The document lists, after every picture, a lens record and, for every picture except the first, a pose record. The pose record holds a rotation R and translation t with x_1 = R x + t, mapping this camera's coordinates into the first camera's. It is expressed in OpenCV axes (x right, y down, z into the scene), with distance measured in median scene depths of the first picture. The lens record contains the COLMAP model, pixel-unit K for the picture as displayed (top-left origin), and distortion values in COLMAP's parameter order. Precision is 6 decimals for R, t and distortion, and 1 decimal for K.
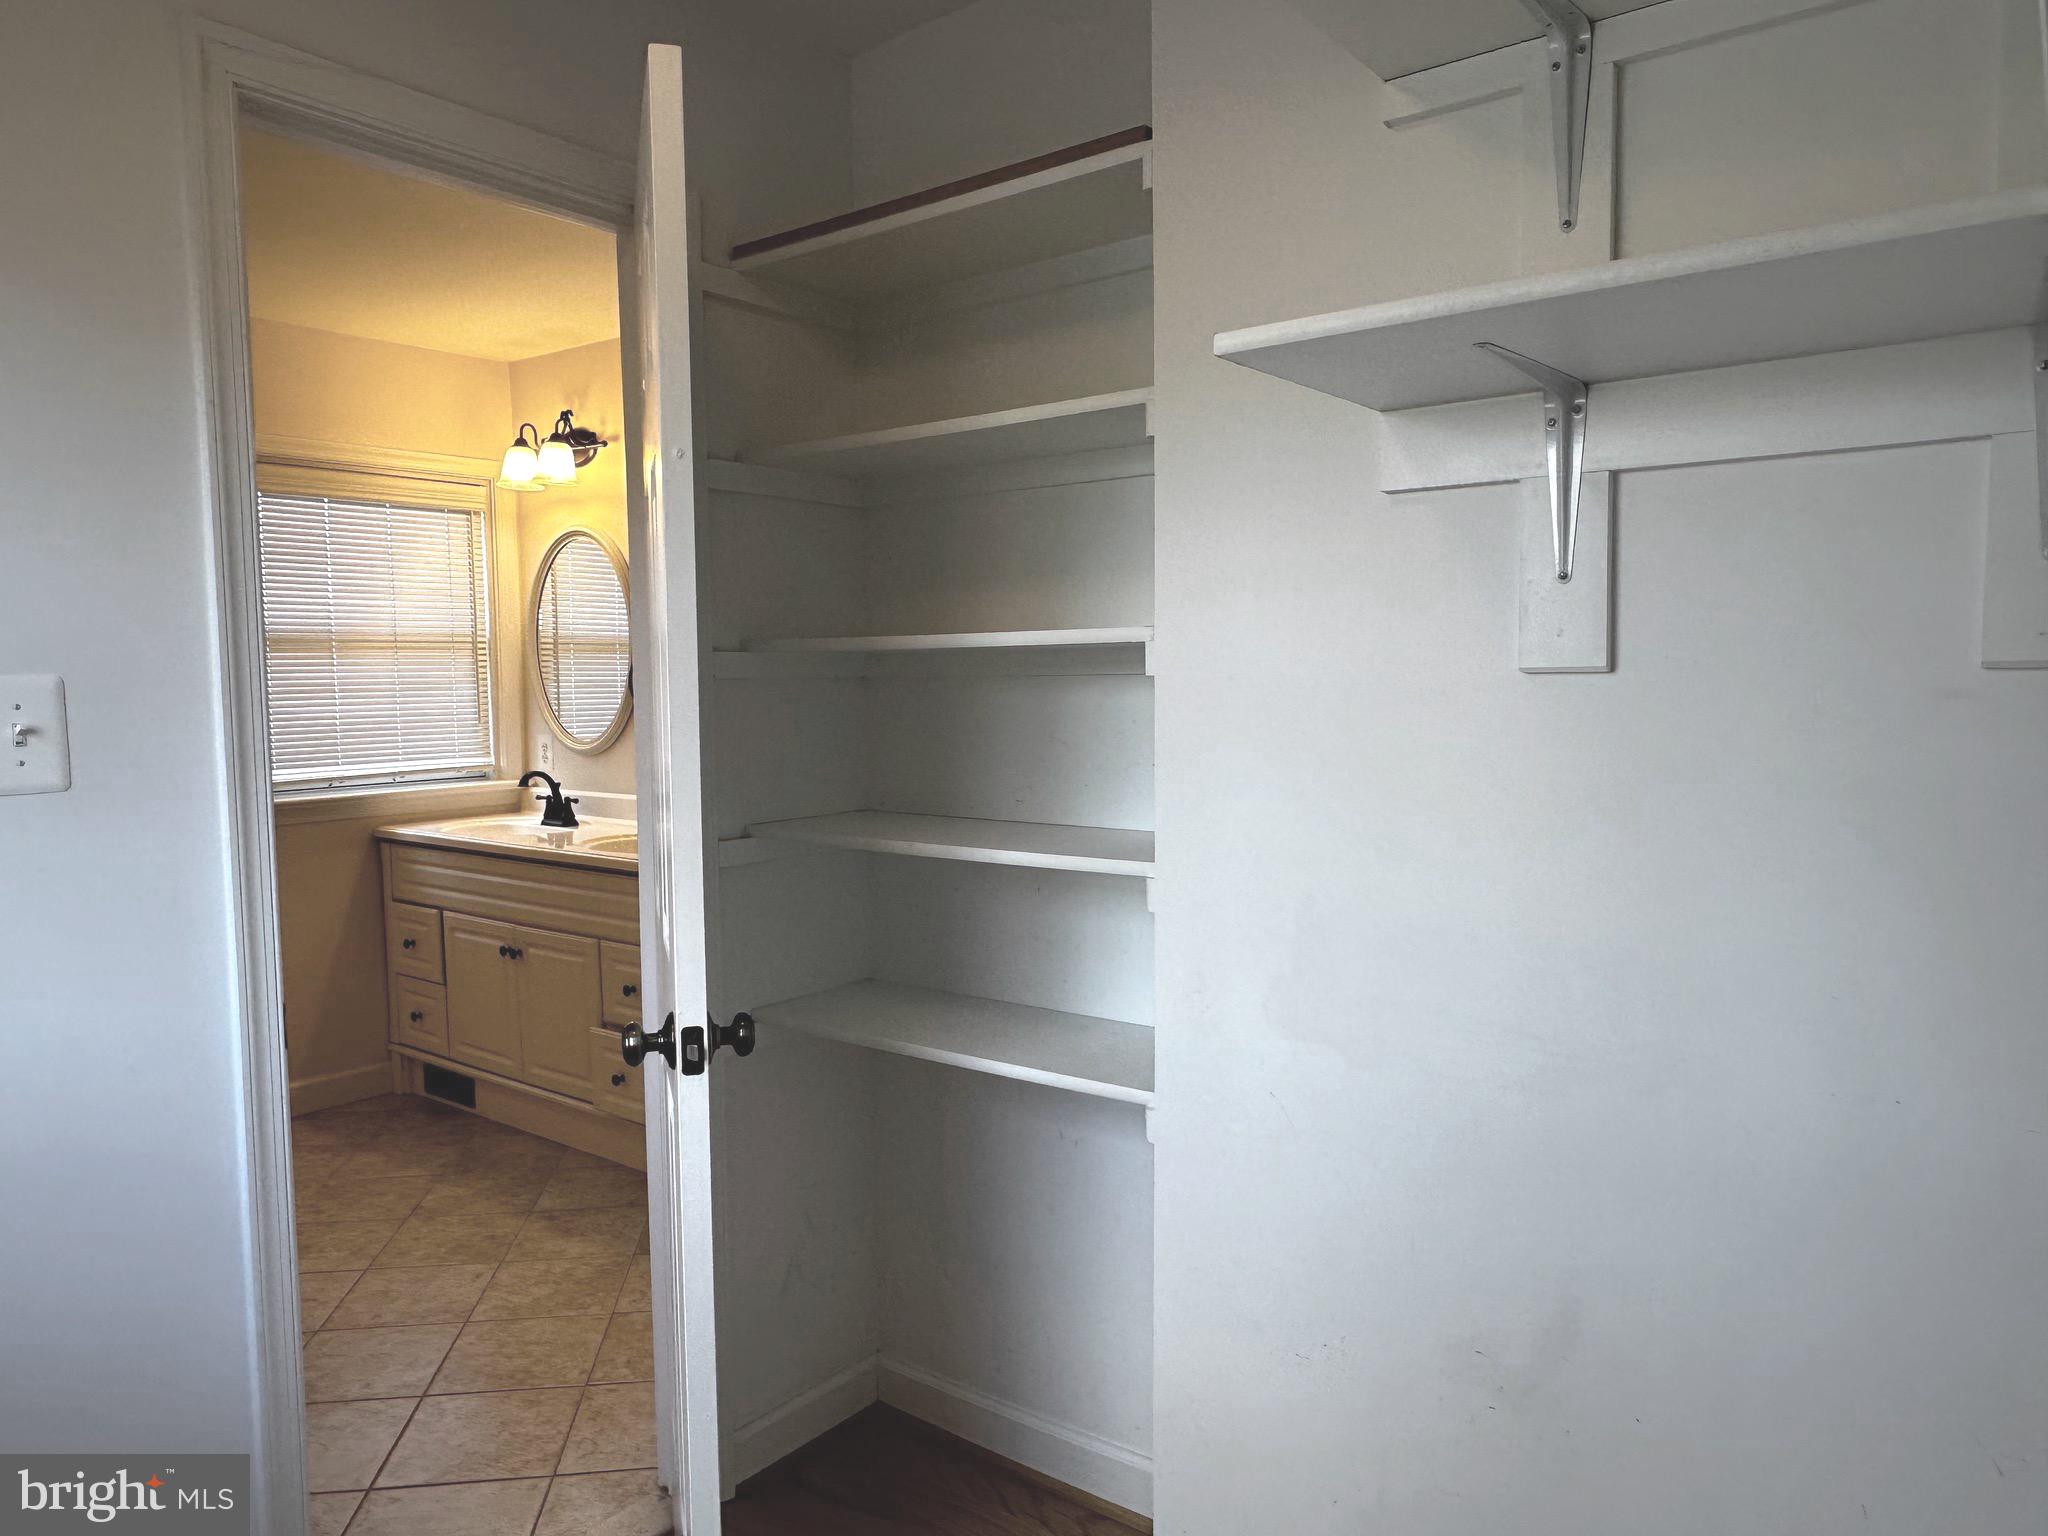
lens RADIAL K [[1371.2, 0, 1017.4], [0, 1371.2, 769.2], [0, 0, 1]] dist [-0.003222, -0.001407]
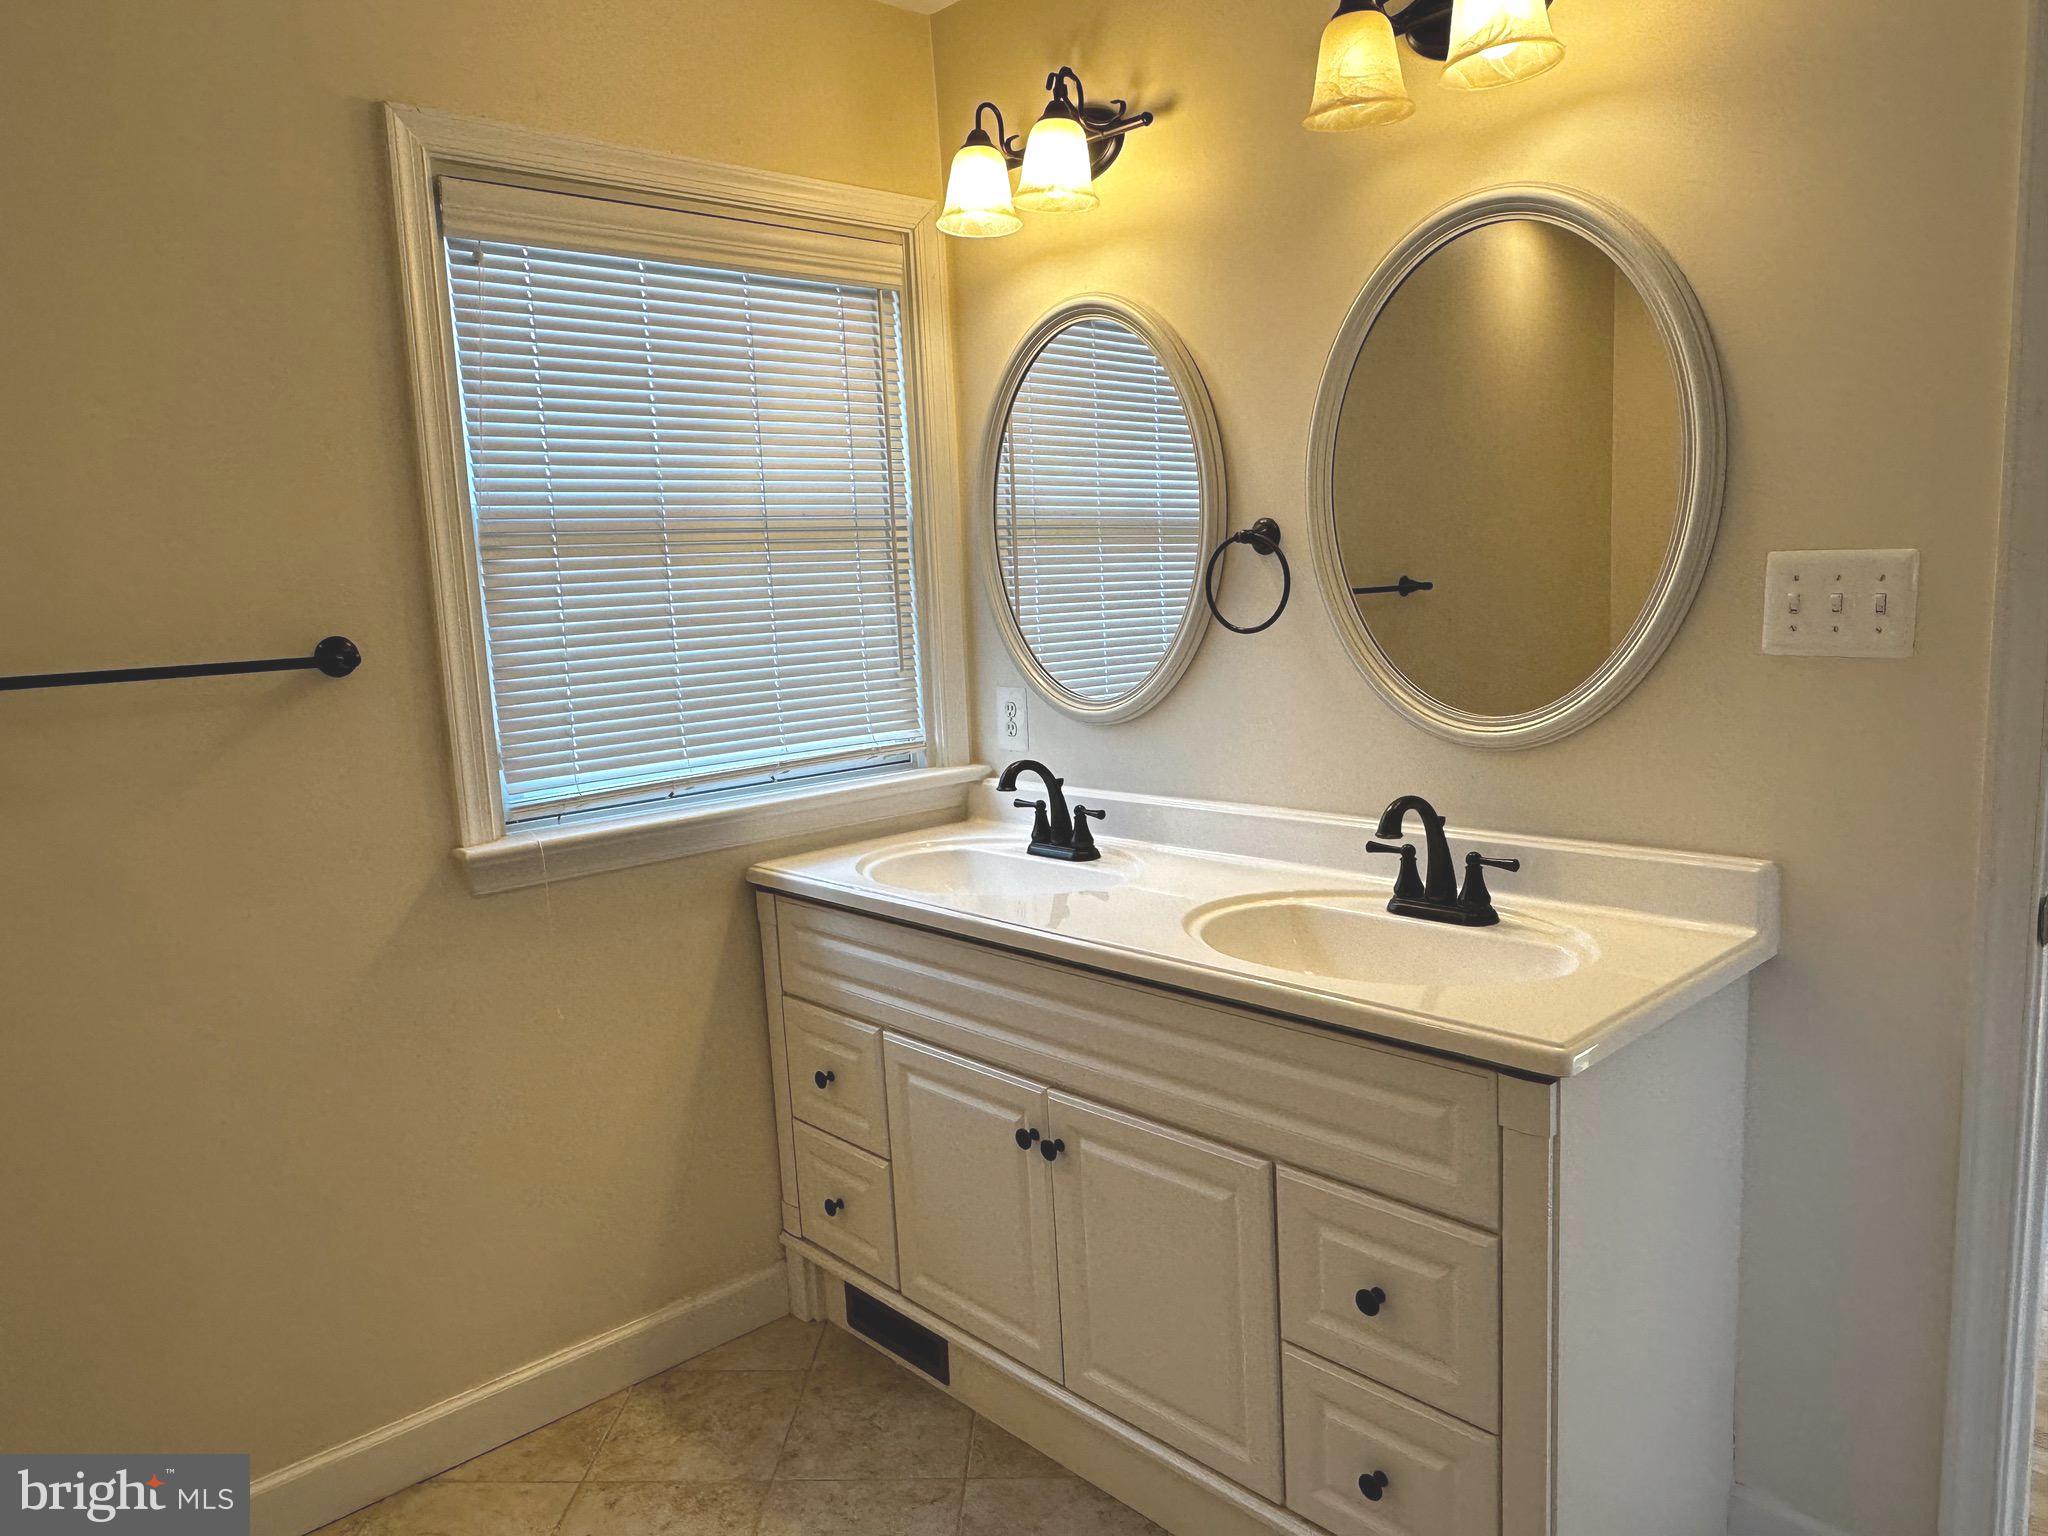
lens RADIAL K [[1371.2, 0, 1029.5], [0, 1371.2, 770.0], [0, 0, 1]] dist [-0.003222, -0.001407]
pose [[0.986005, -0.015741, -0.165970, -0.258843], [0.027226, 0.997371, 0.067154, -0.030829], [0.164477, -0.070733, 0.983842, 0.466479]]
